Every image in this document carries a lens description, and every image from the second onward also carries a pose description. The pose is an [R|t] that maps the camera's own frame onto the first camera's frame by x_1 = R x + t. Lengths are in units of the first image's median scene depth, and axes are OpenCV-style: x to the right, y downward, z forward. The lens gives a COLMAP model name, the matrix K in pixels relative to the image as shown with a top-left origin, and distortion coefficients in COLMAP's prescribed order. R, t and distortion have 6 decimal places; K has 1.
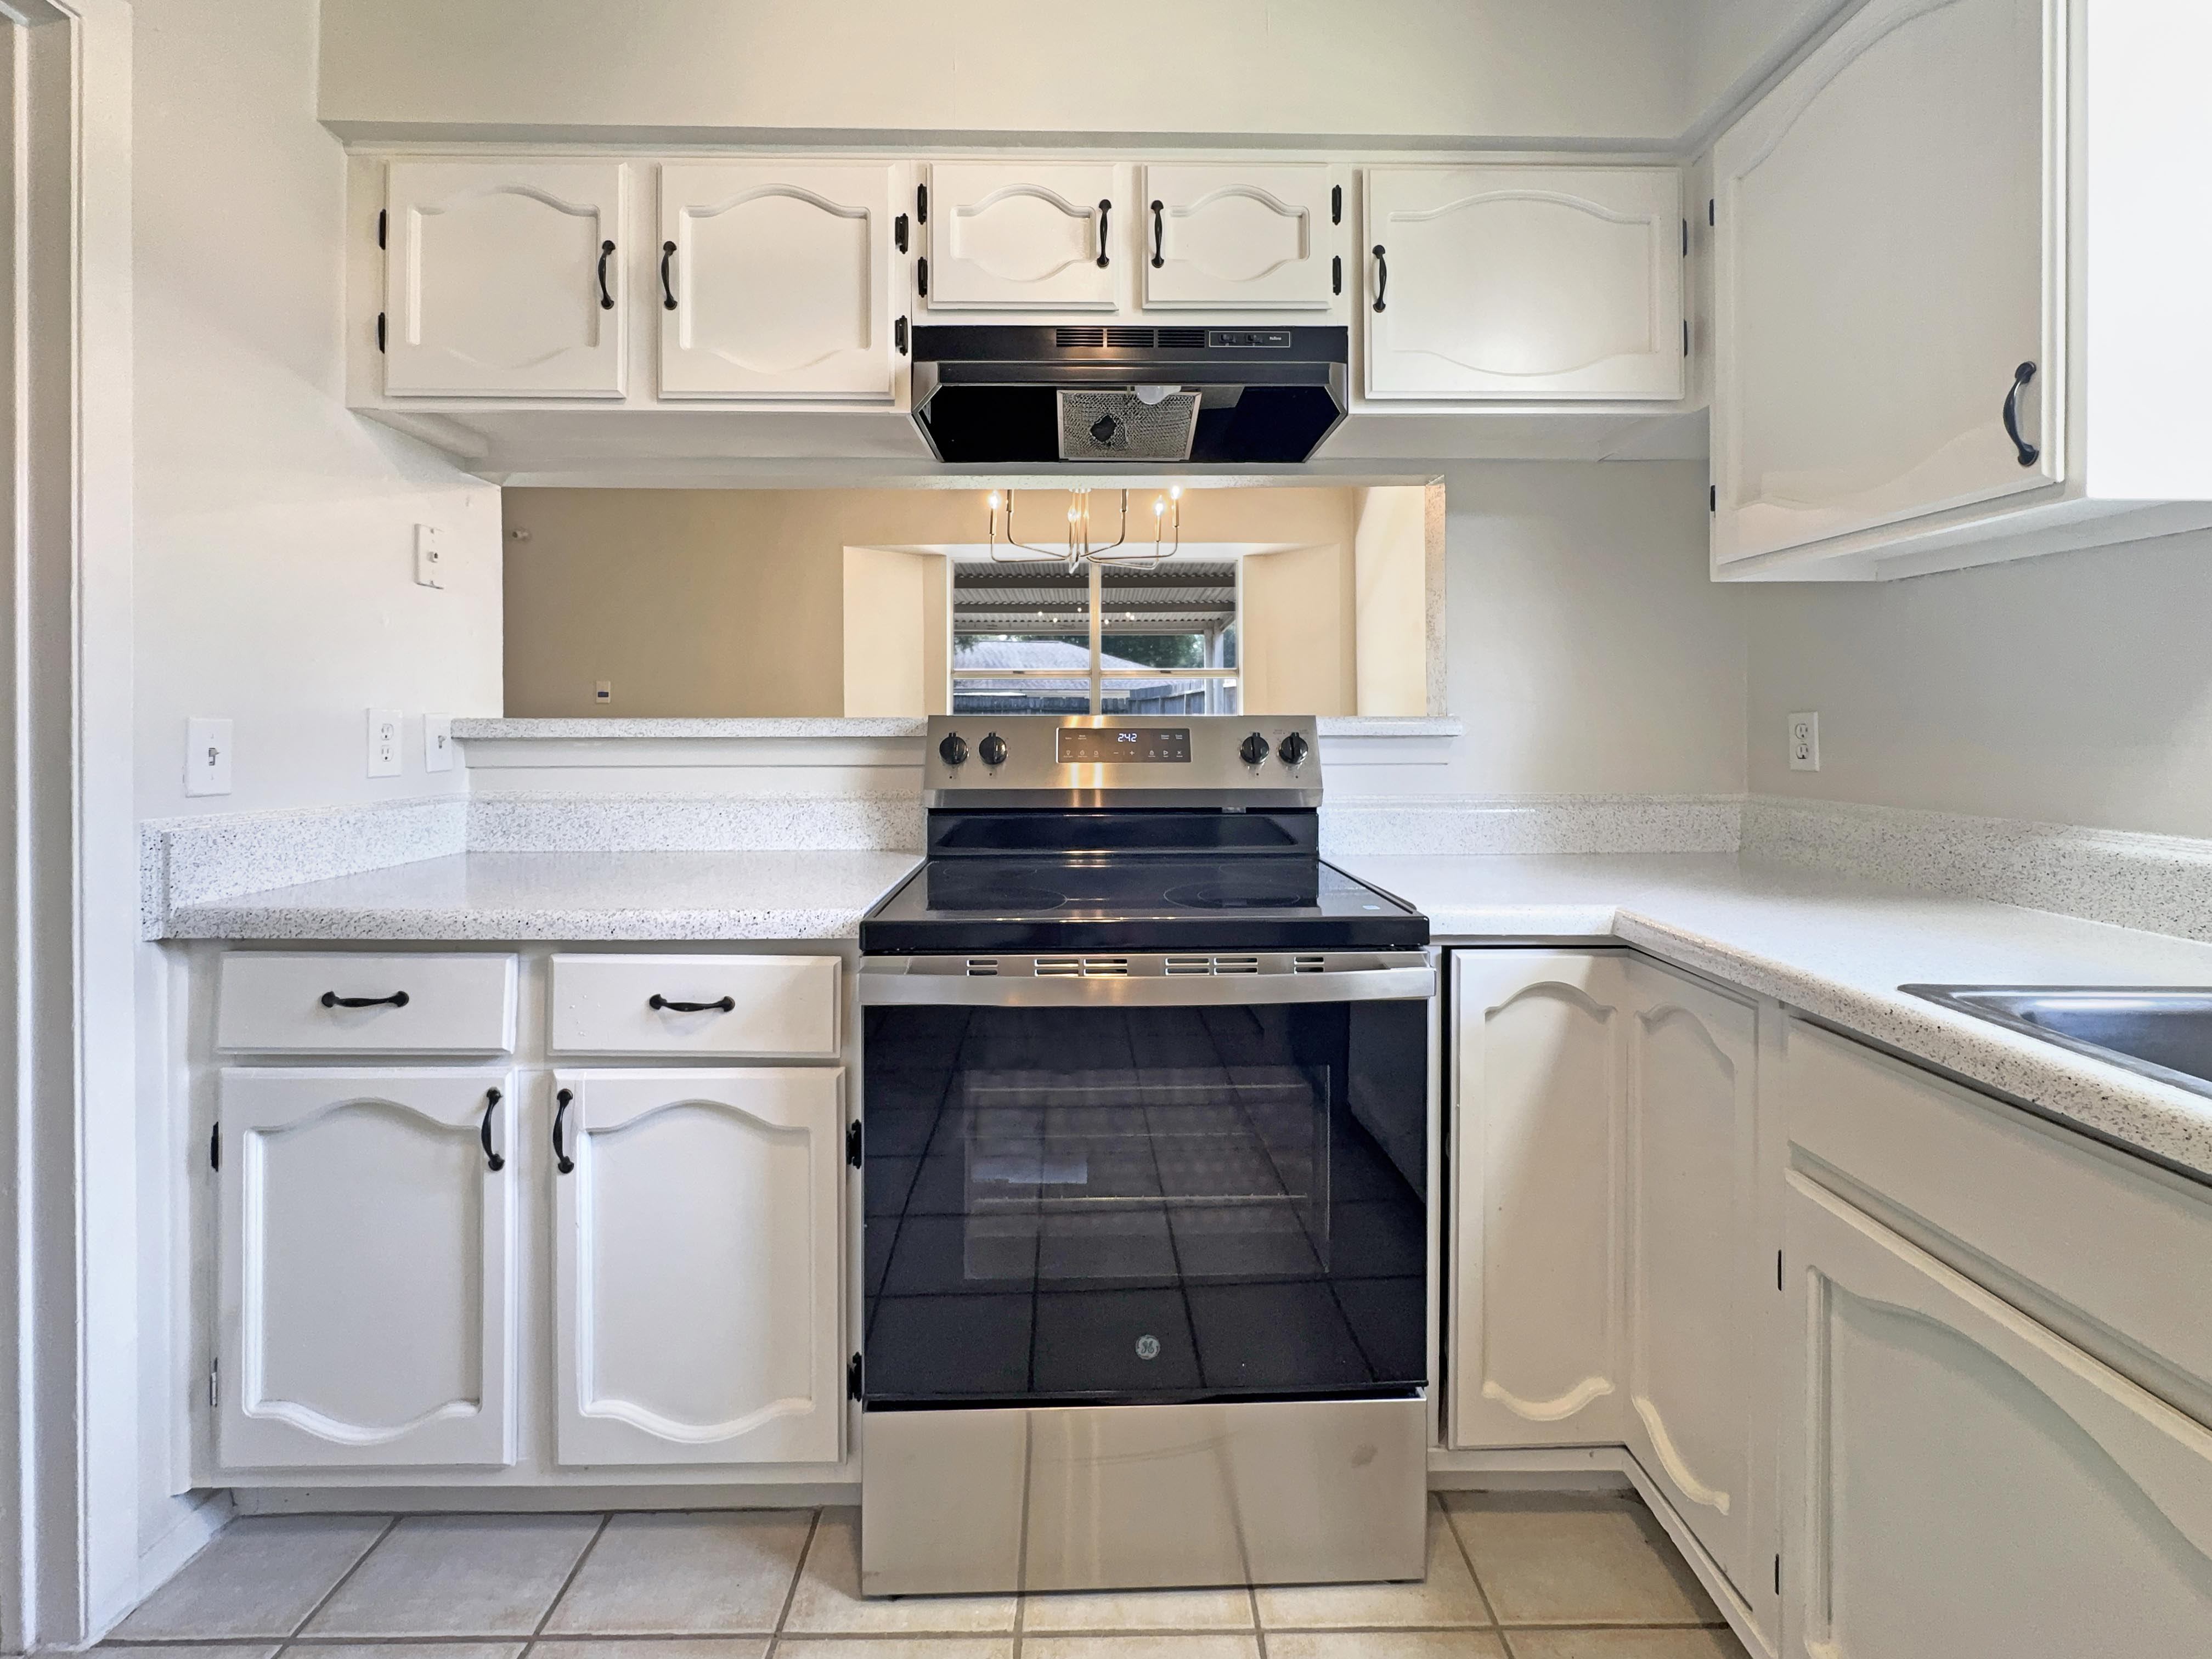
lens RADIAL K [[895.8, 0, 1098.2], [0, 895.8, 835.1], [0, 0, 1]] dist [-0.001396, -0.000220]
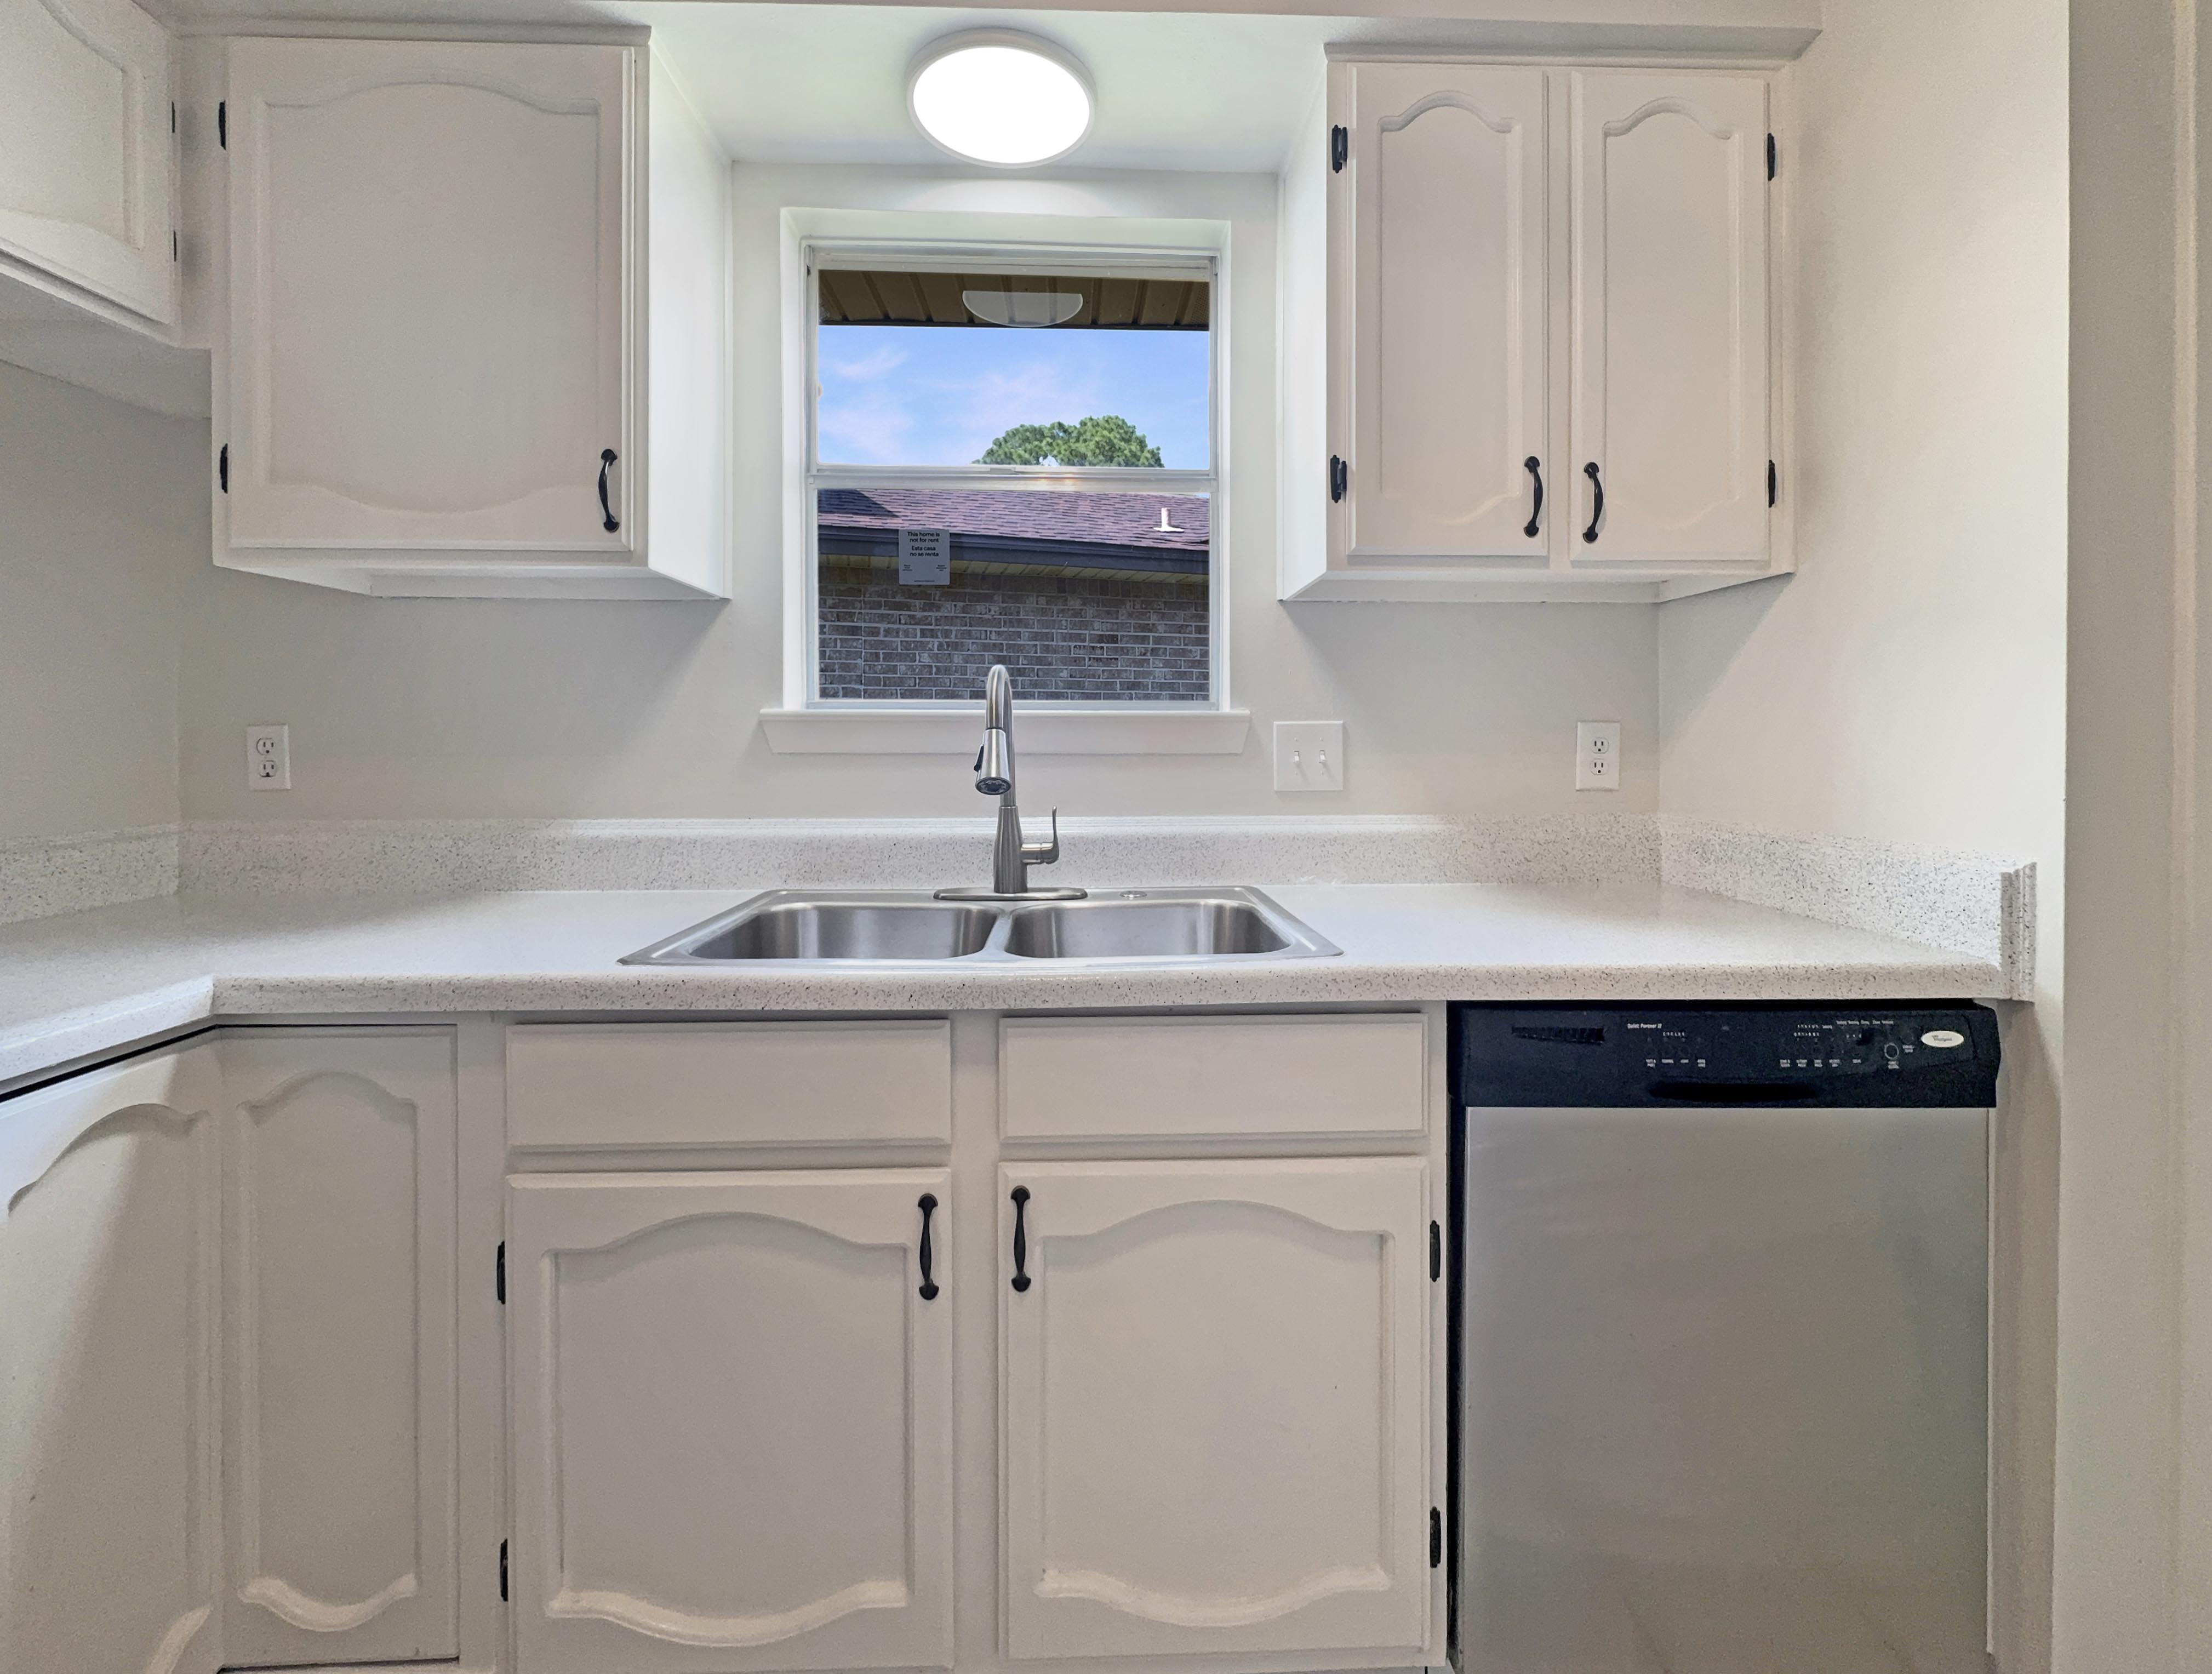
lens RADIAL K [[898.9, 0, 1105.3], [0, 898.9, 831.2], [0, 0, 1]] dist [-0.003032, -0.000315]
pose [[0.004870, -0.101878, 0.994785, -0.161232], [0.123989, 0.987182, 0.100492, -0.024566], [-0.992272, 0.122853, 0.017439, 0.216346]]
